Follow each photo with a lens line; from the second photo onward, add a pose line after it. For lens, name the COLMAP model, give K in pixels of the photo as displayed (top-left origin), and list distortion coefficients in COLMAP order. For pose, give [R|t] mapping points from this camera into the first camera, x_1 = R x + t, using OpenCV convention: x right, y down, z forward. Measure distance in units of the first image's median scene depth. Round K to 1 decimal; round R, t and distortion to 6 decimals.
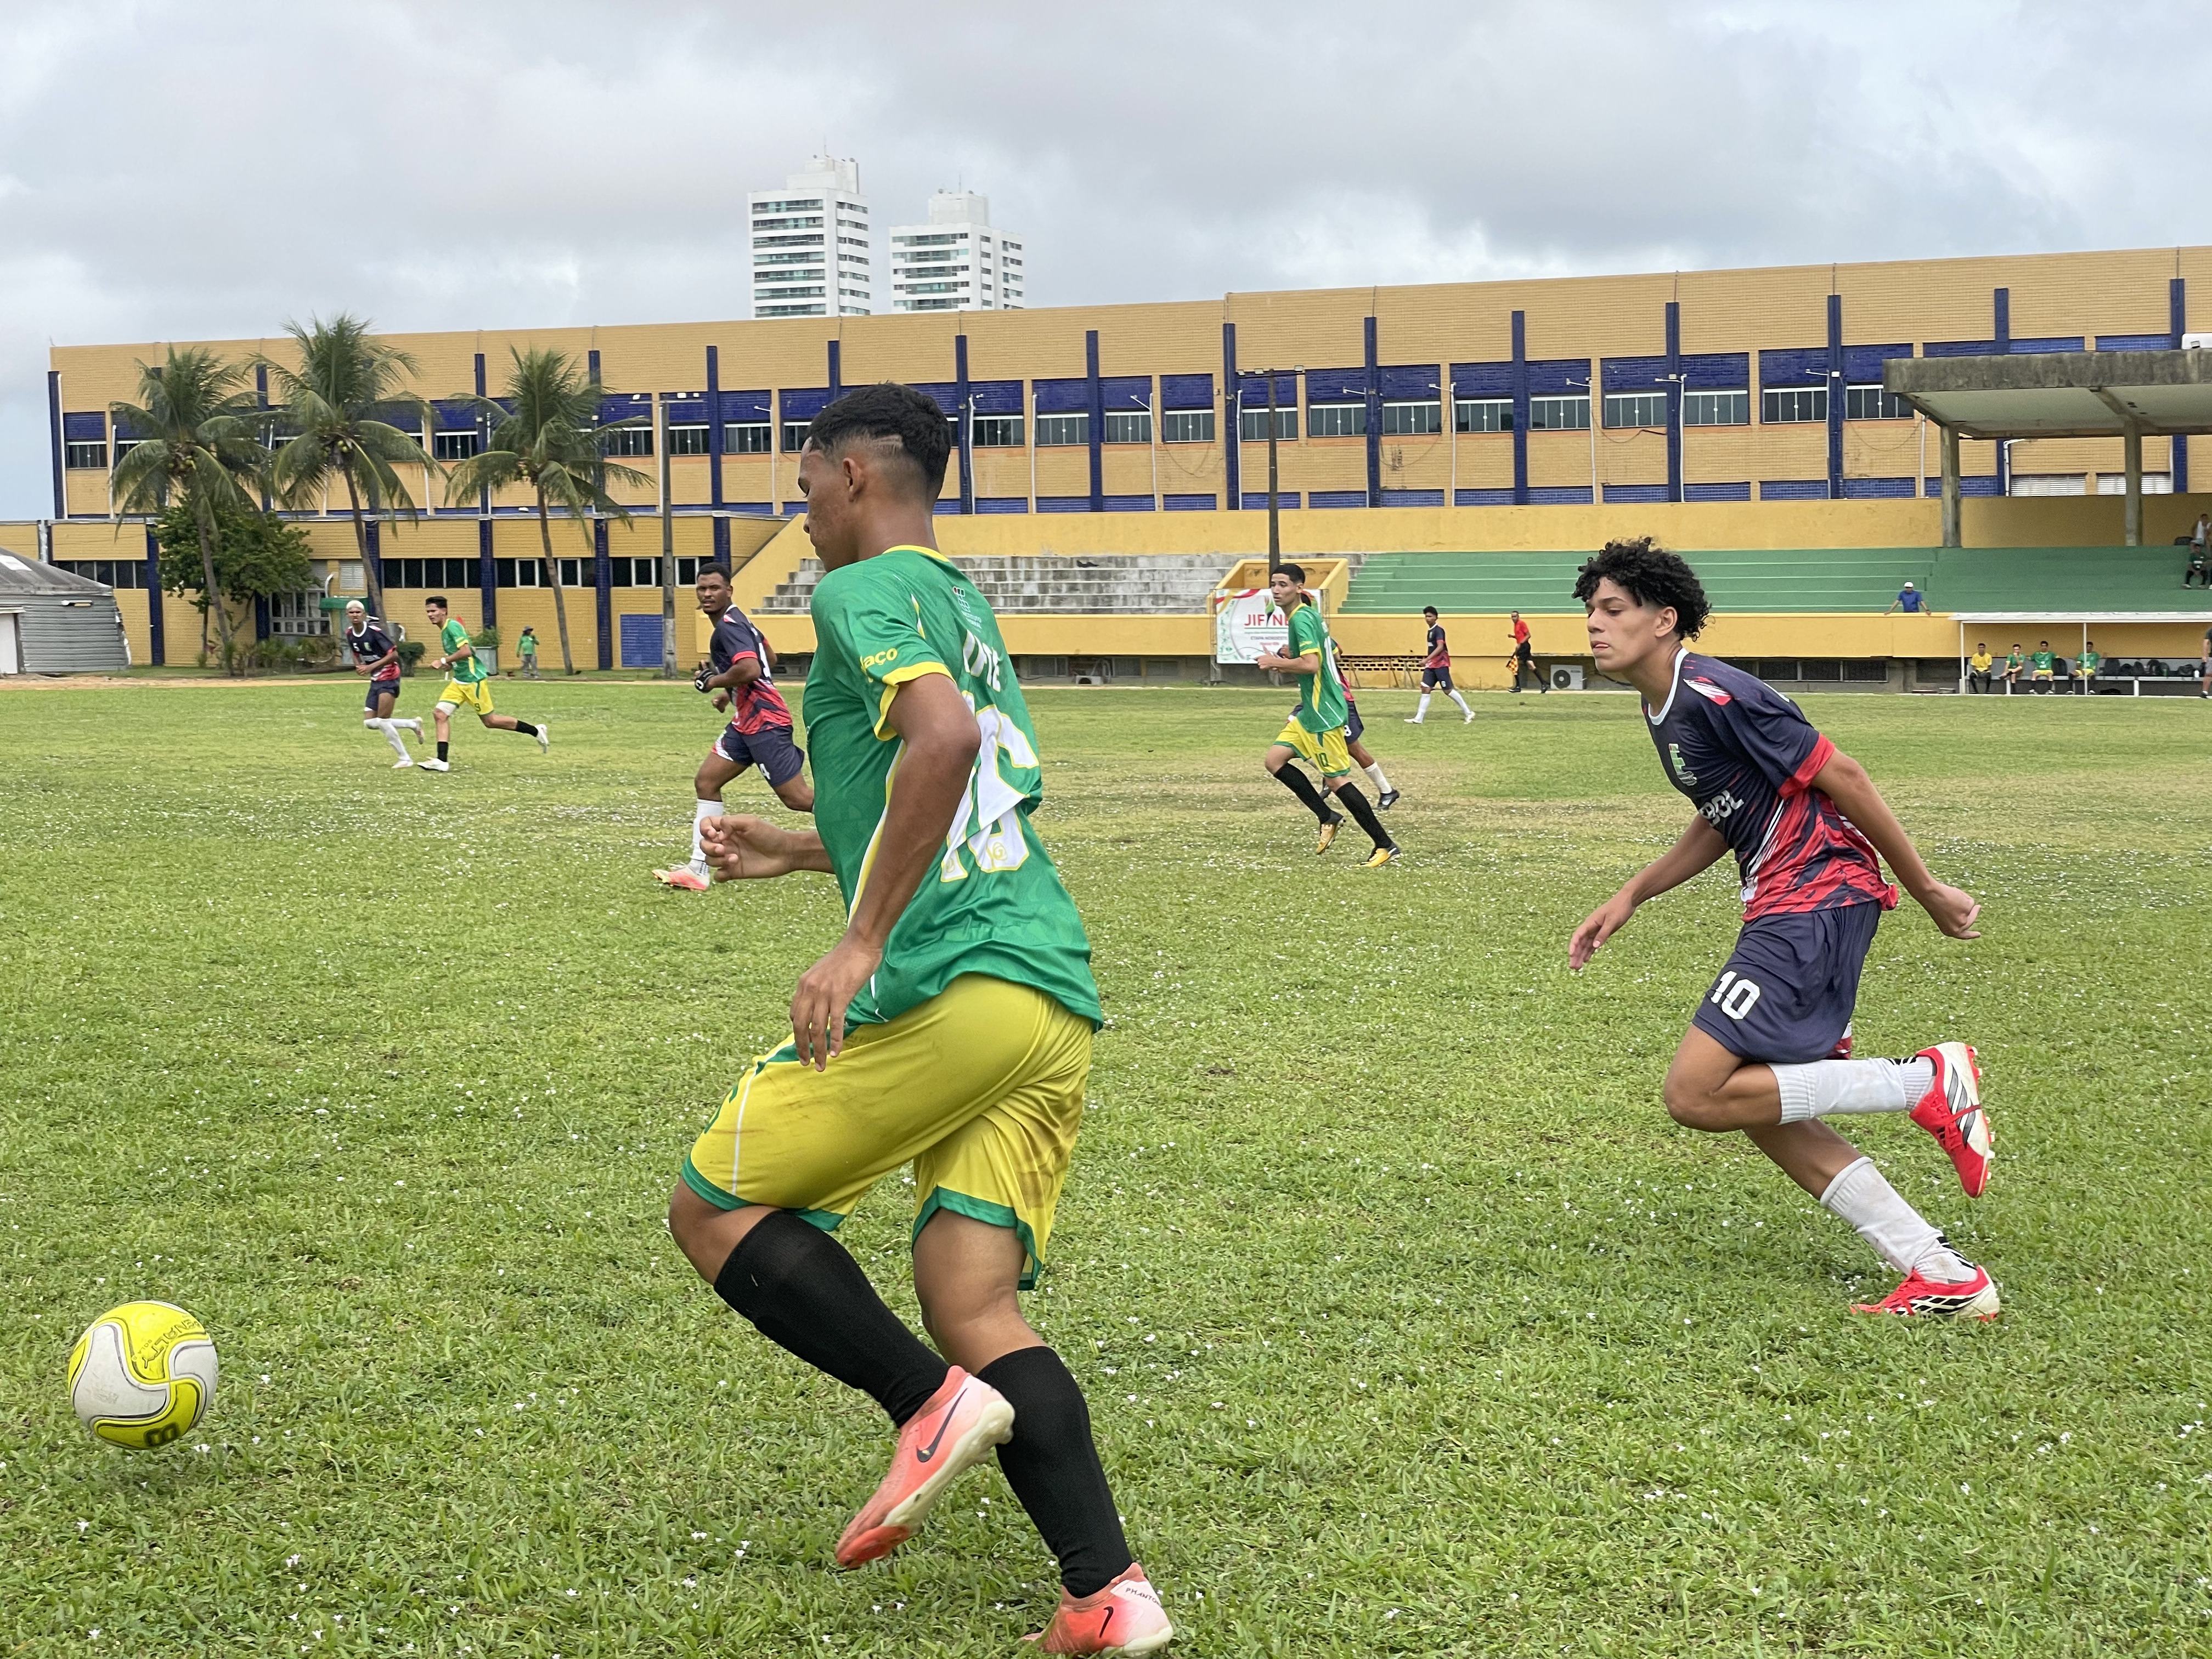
lens RADIAL K [[3309.2, 0, 1038.5], [0, 3309.2, 816.3], [0, 0, 1]] dist [0.095048, 0.000000]
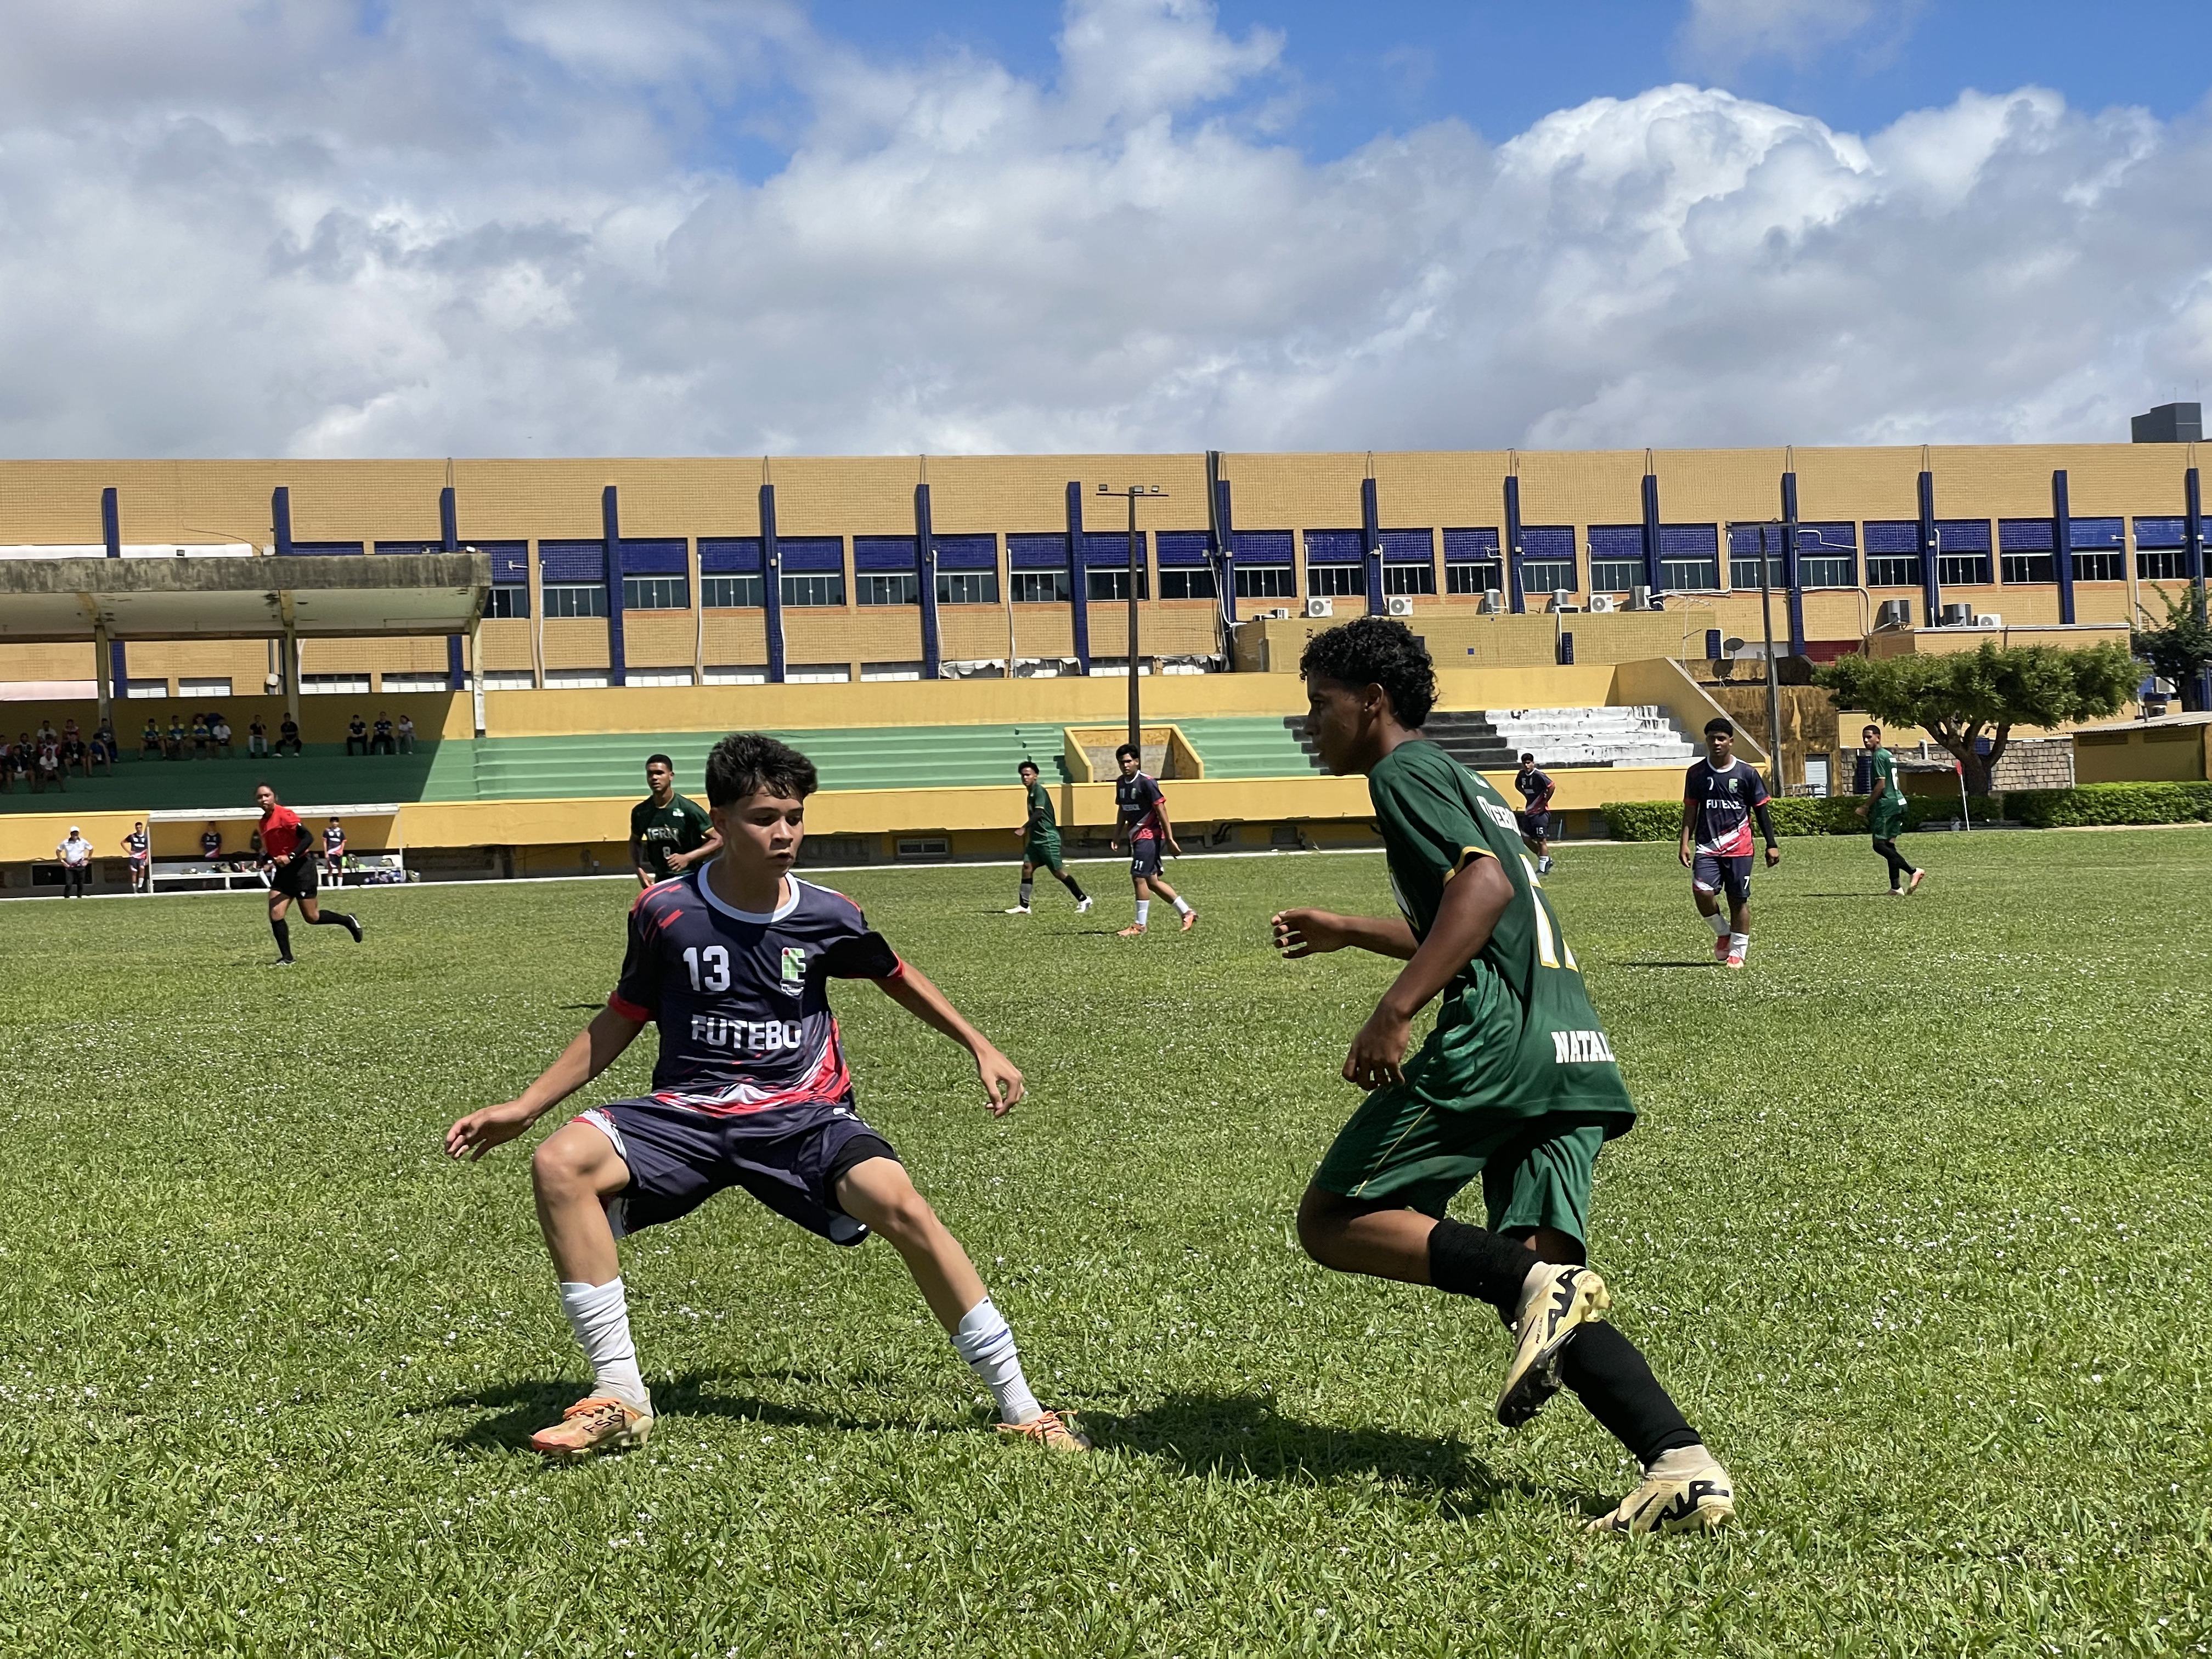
lens RADIAL K [[3309.2, 0, 1068.4], [0, 3309.2, 770.3], [0, 0, 1]] dist [0.095048, 0.000000]
pose [[0.783035, -0.018690, 0.621697, -0.400431], [0.065872, 0.996419, -0.053011, -0.010530], [-0.618480, 0.082462, 0.781462, 0.188137]]
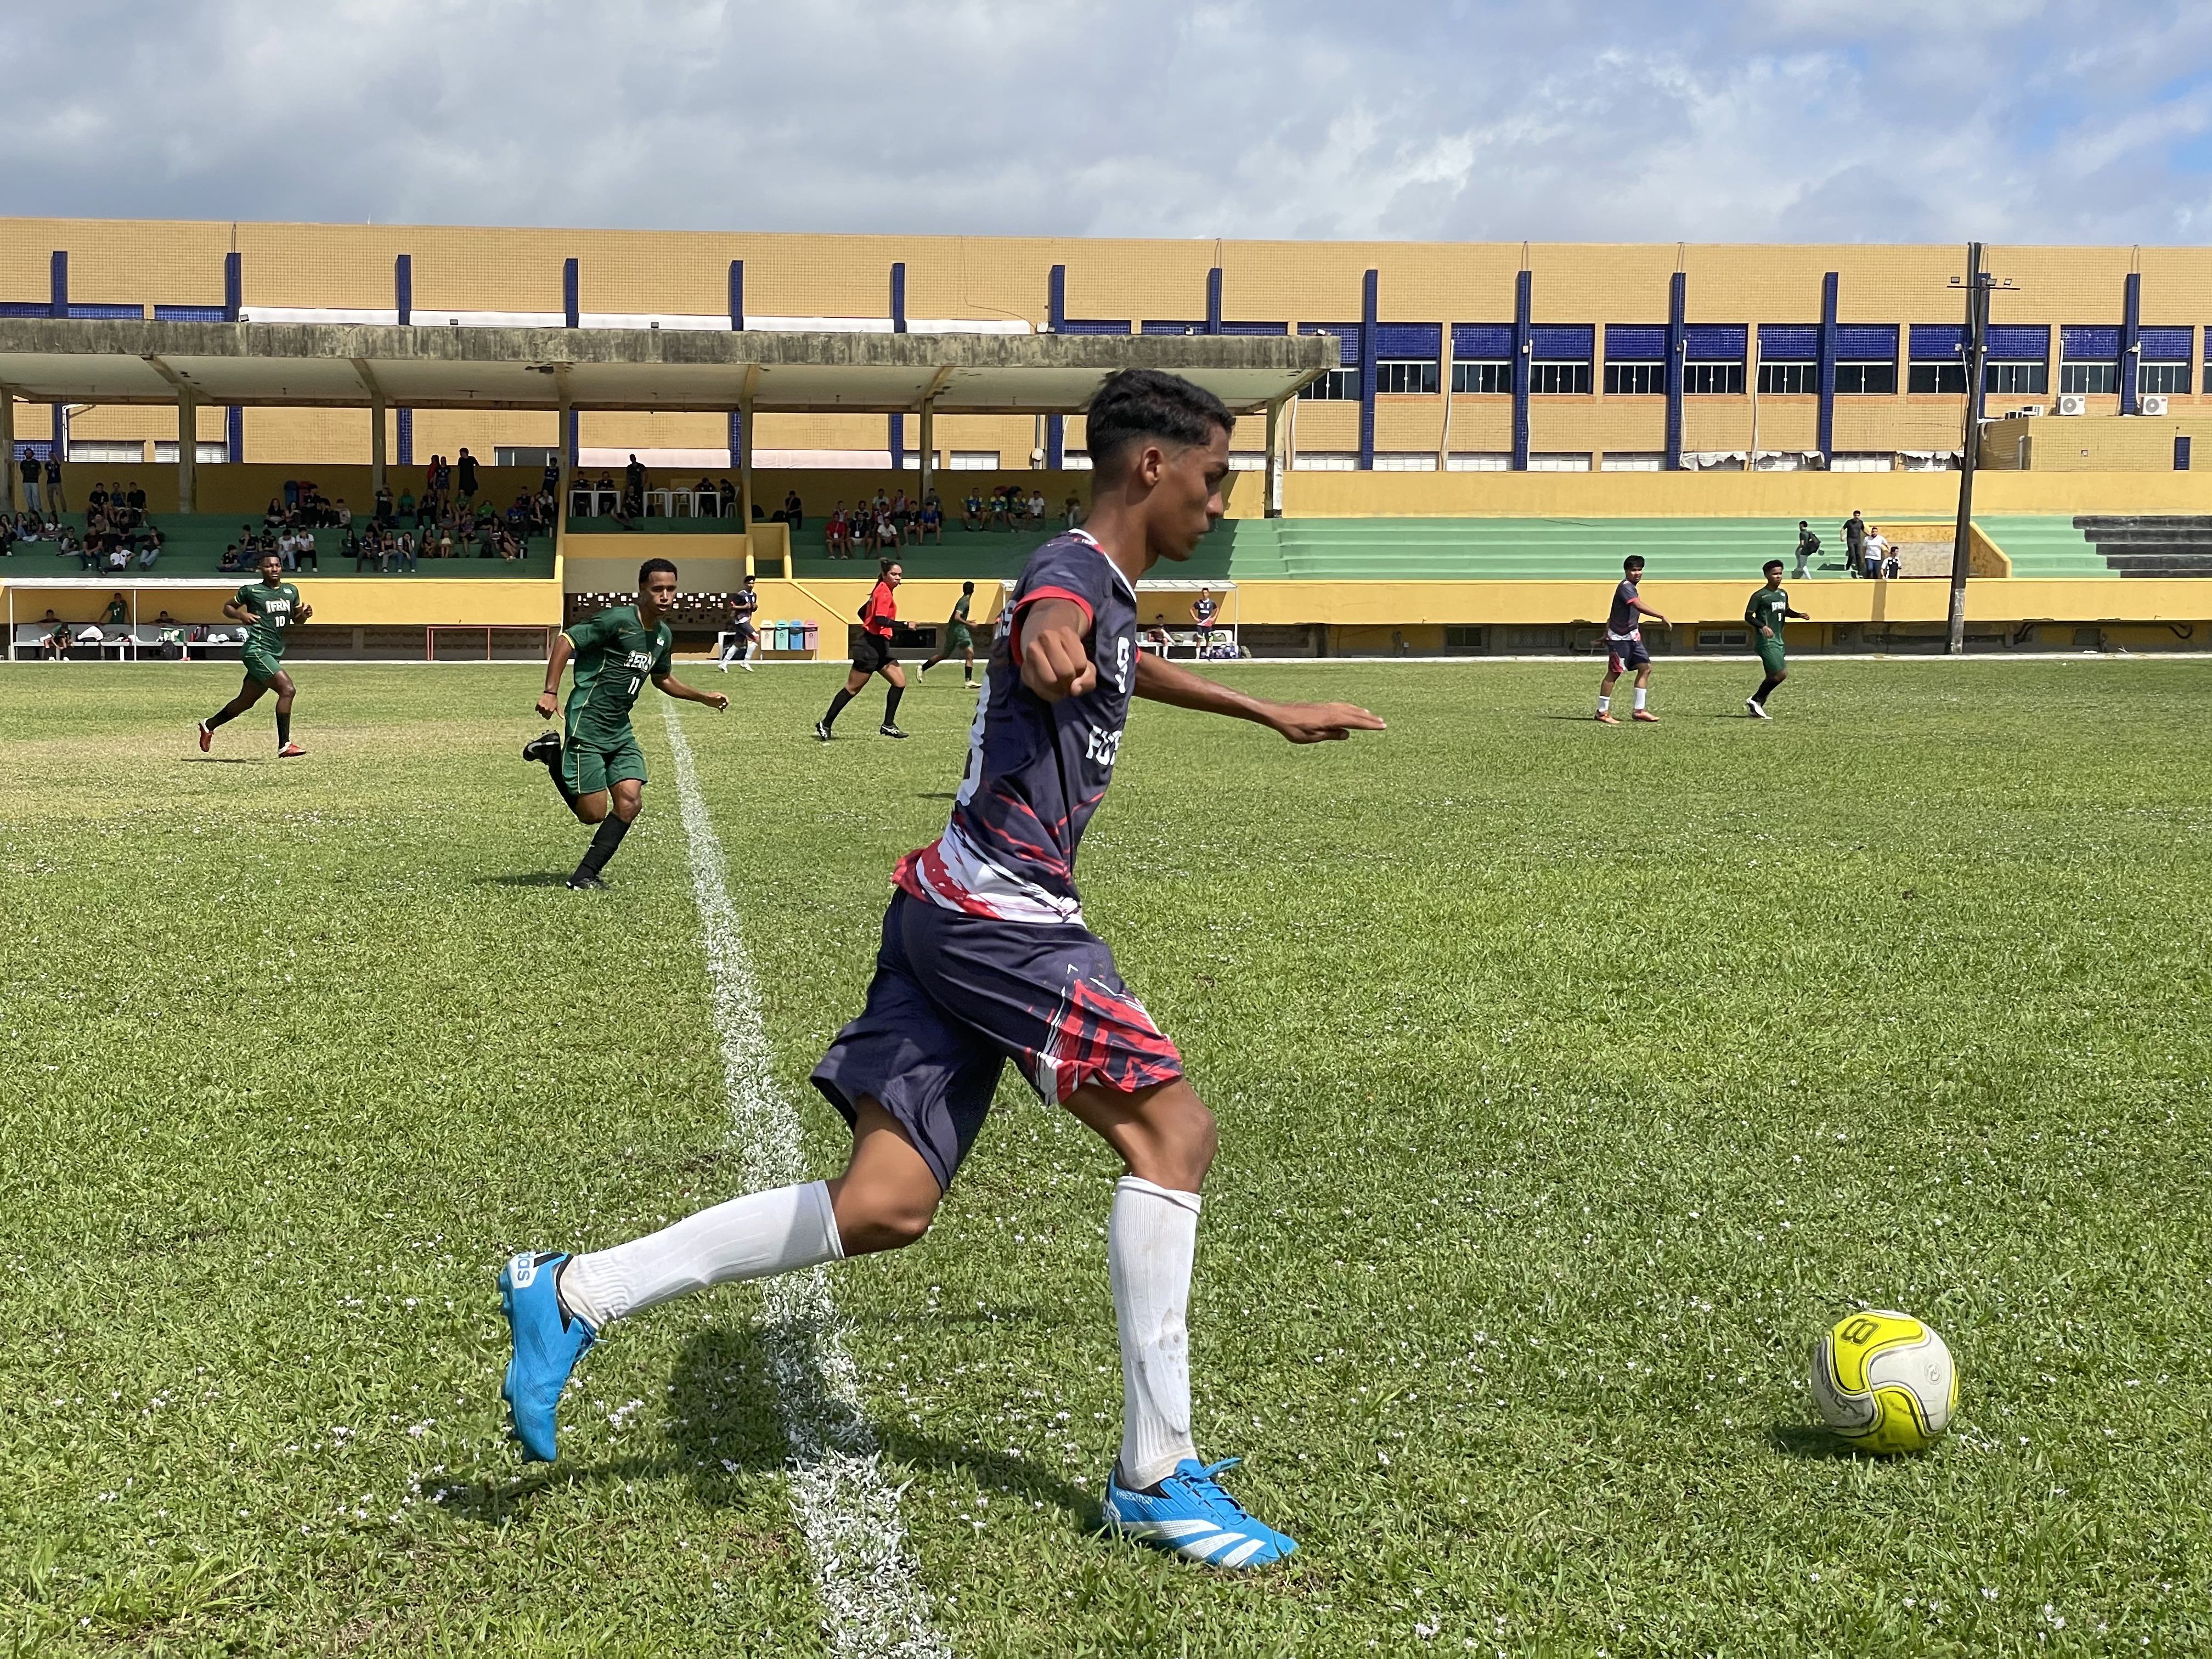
lens RADIAL K [[3309.2, 0, 1052.2], [0, 3309.2, 798.4], [0, 0, 1]] dist [0.095048, 0.000000]
pose [[0.833041, -0.034991, 0.552104, -0.494273], [0.032166, 0.999373, 0.014804, -0.014276], [-0.552275, 0.005427, 0.833644, 0.242871]]
